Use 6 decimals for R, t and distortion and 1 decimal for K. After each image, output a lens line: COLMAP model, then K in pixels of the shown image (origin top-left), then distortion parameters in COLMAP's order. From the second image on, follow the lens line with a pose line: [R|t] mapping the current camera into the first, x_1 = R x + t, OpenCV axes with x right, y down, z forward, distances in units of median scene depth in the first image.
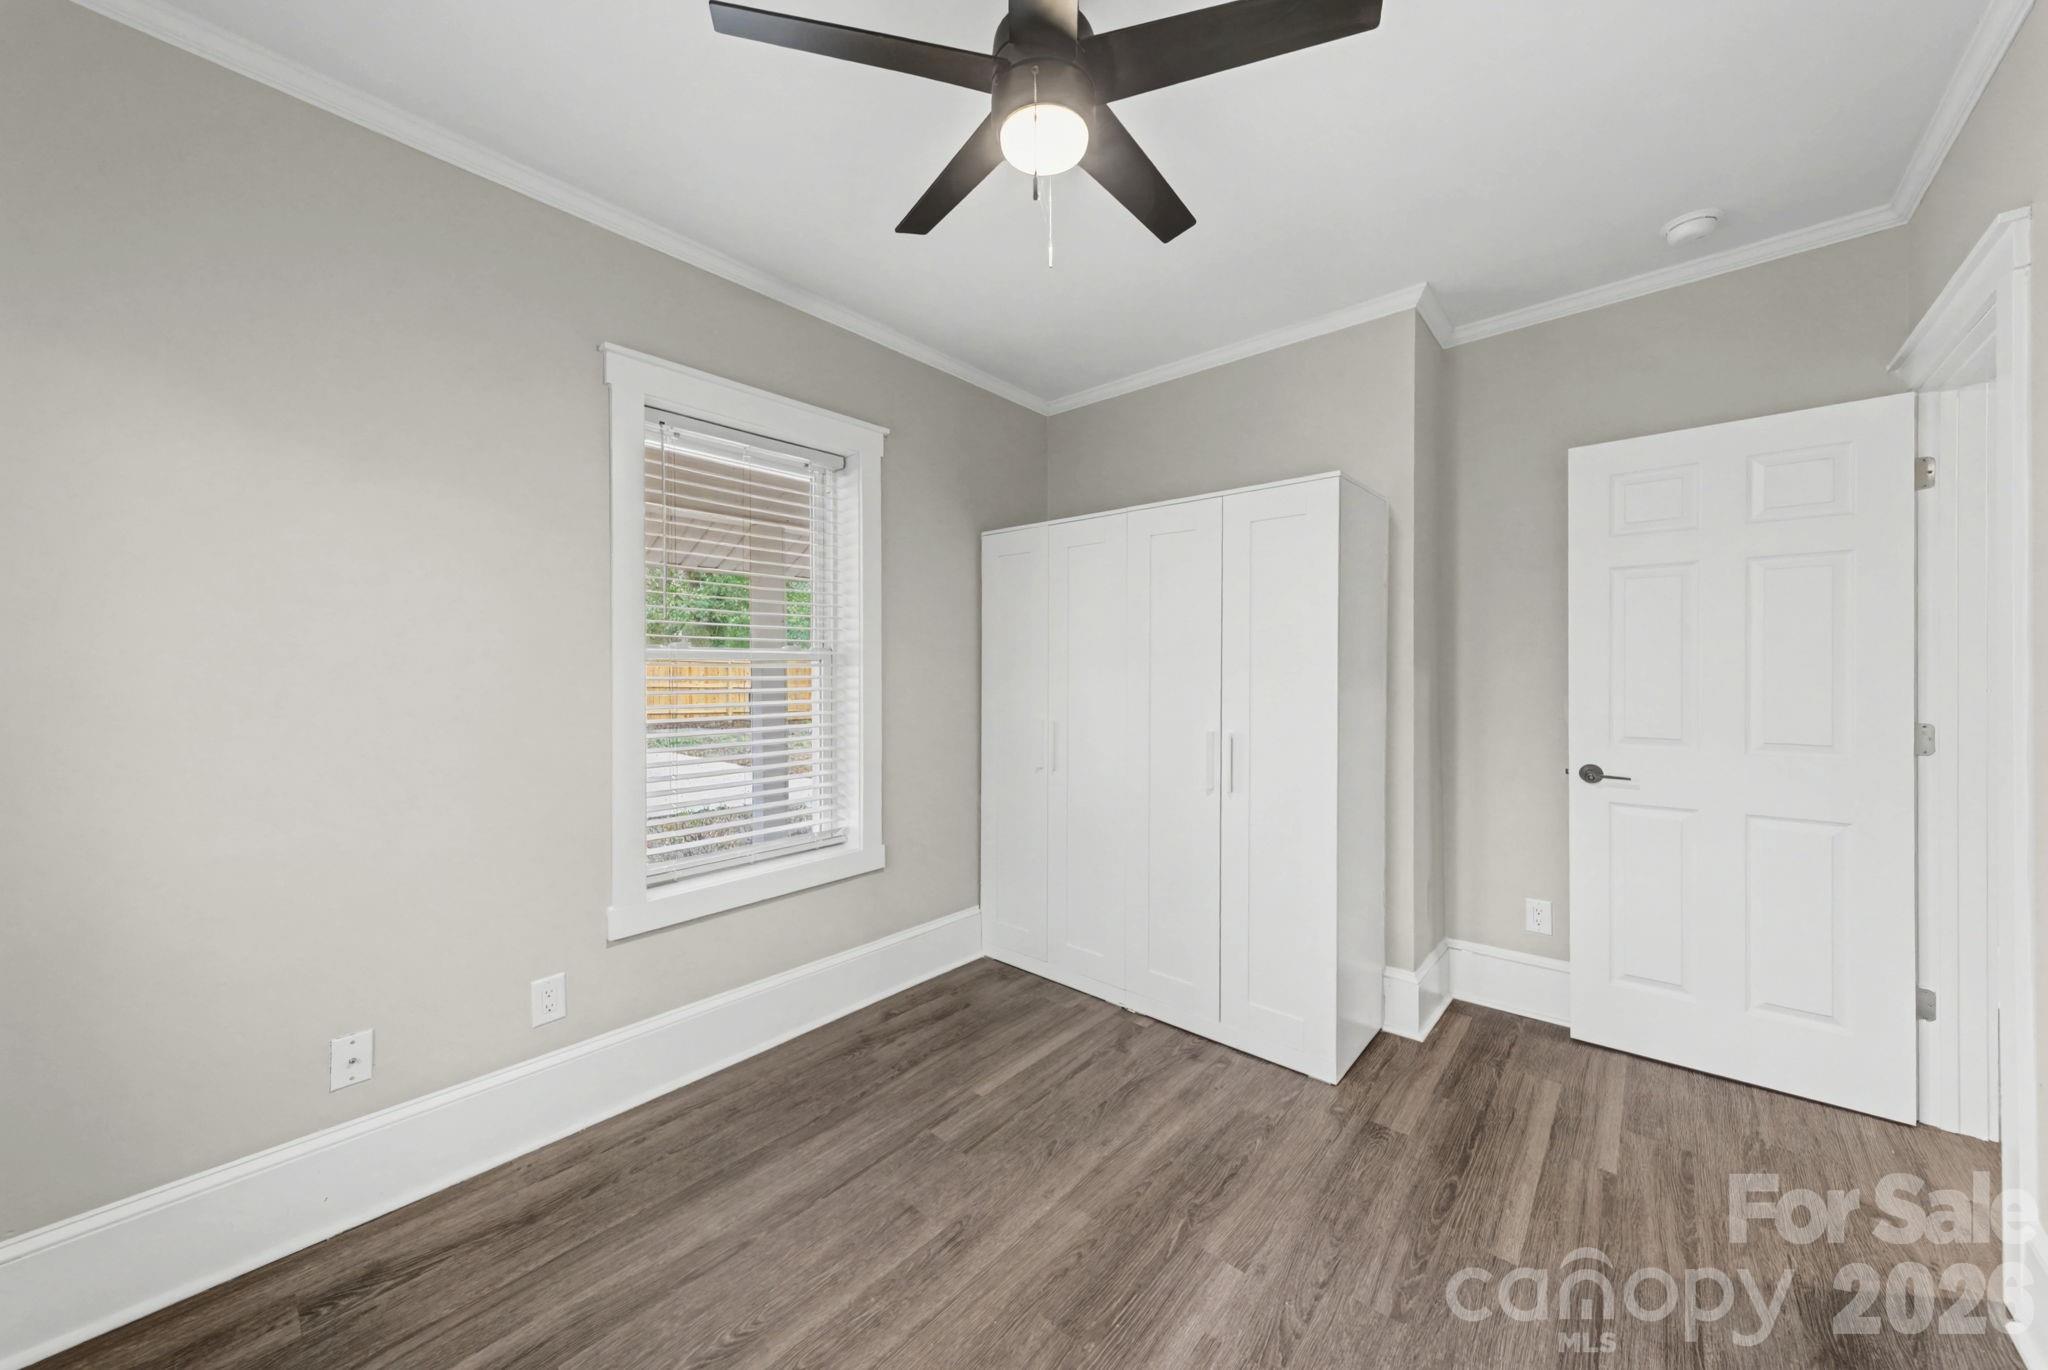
lens RADIAL K [[718.0, 0, 1034.2], [0, 718.0, 688.3], [0, 0, 1]] dist [0.001241, -0.000005]
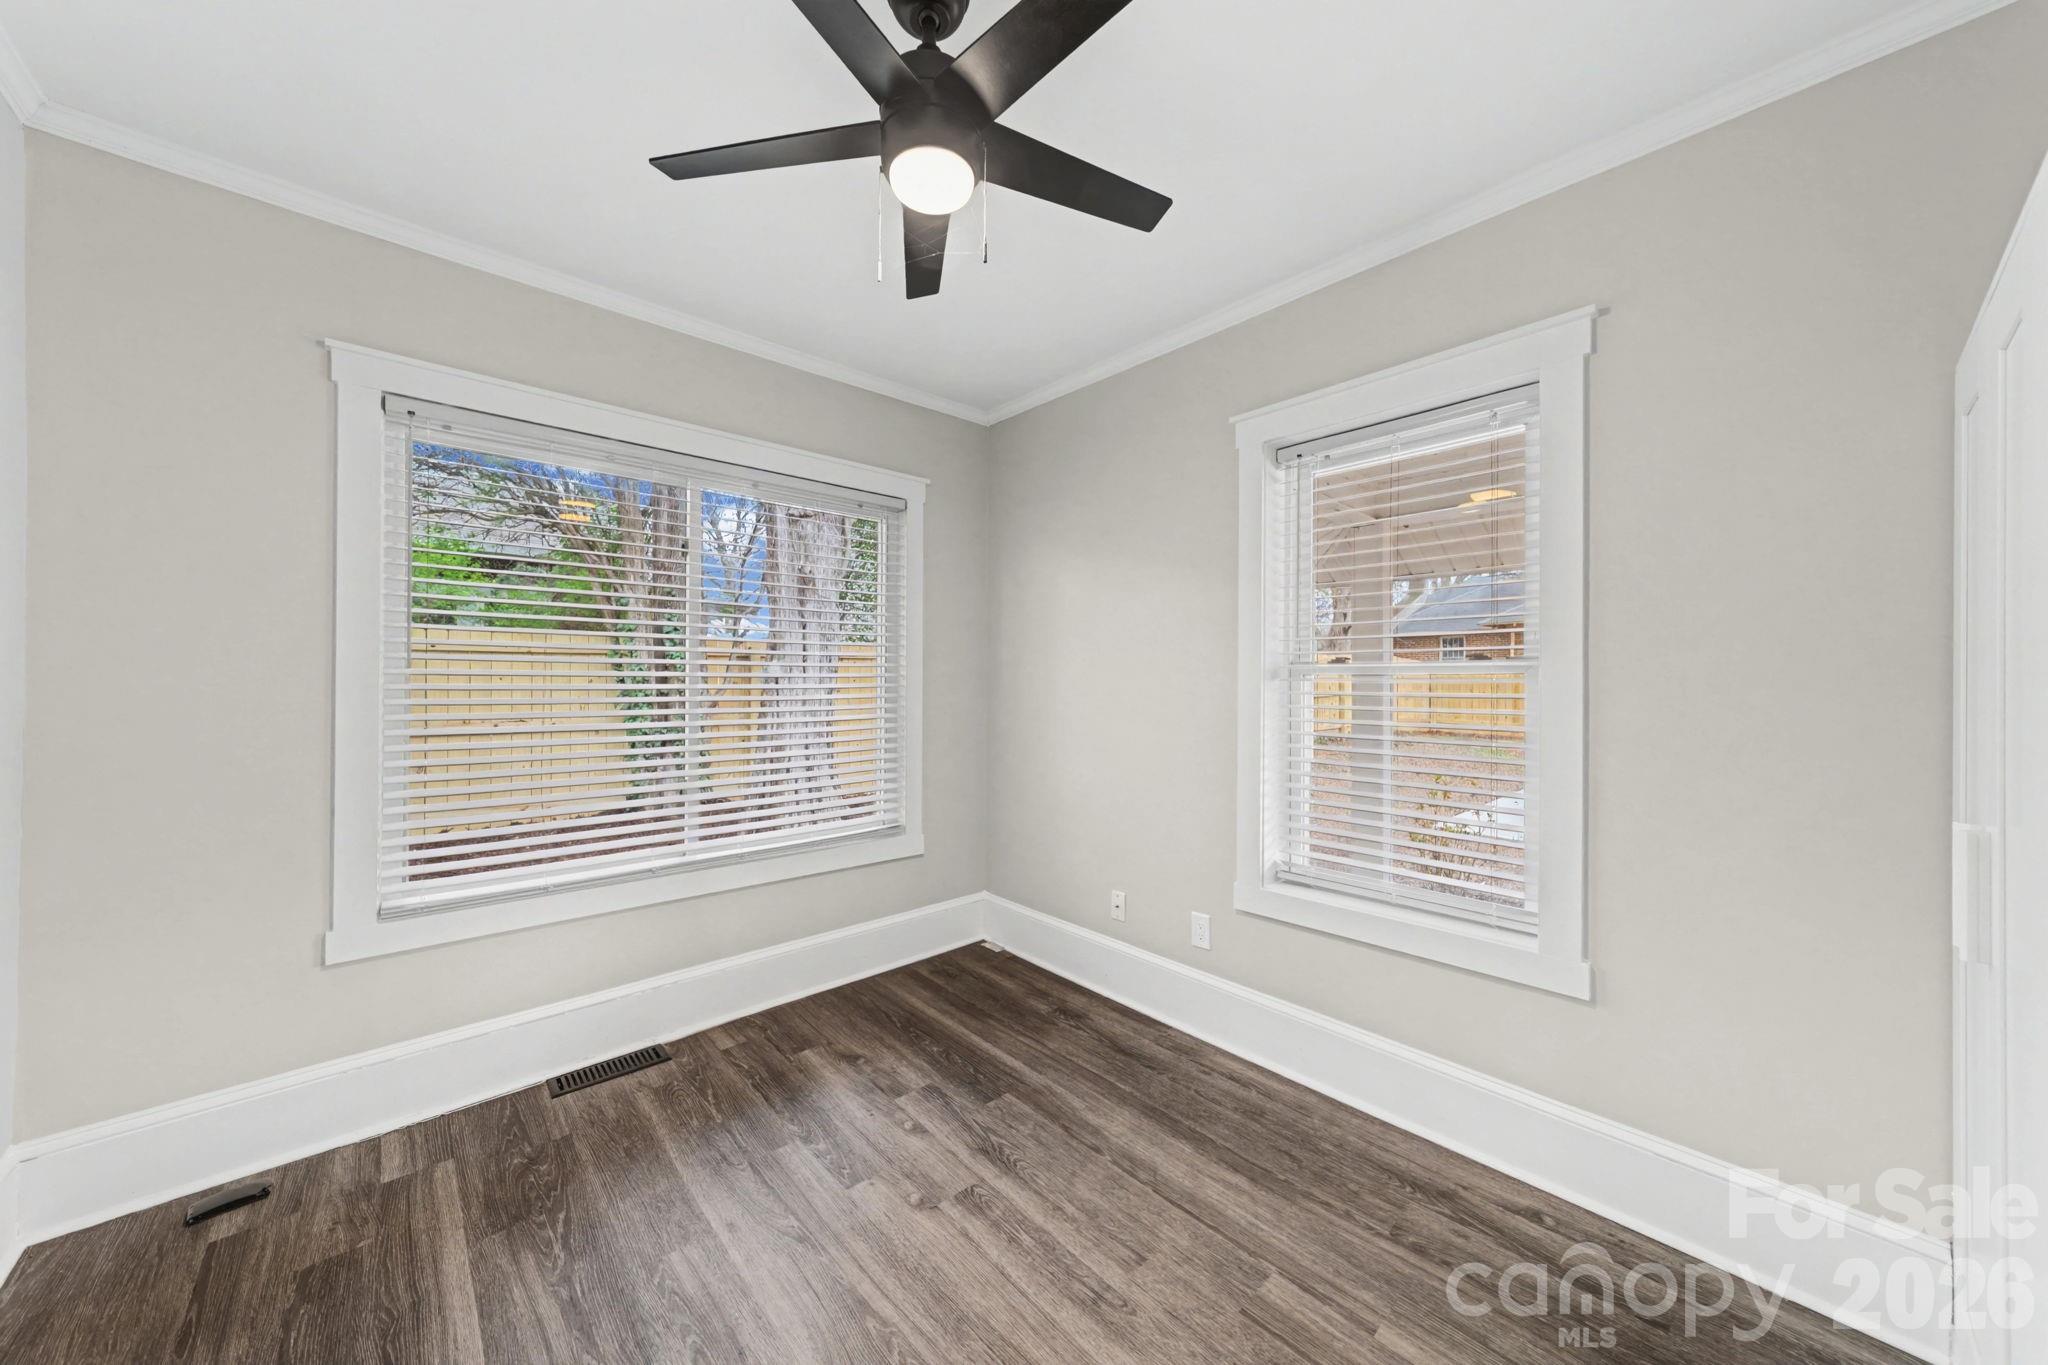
lens RADIAL K [[718.0, 0, 1034.2], [0, 718.0, 685.8], [0, 0, 1]] dist [0.001241, -0.000005]
pose [[-0.125318, 0.008171, -0.992083, 0.713222], [-0.027853, 0.999543, 0.011751, -0.030098], [0.991726, 0.029106, -0.125033, 0.881090]]
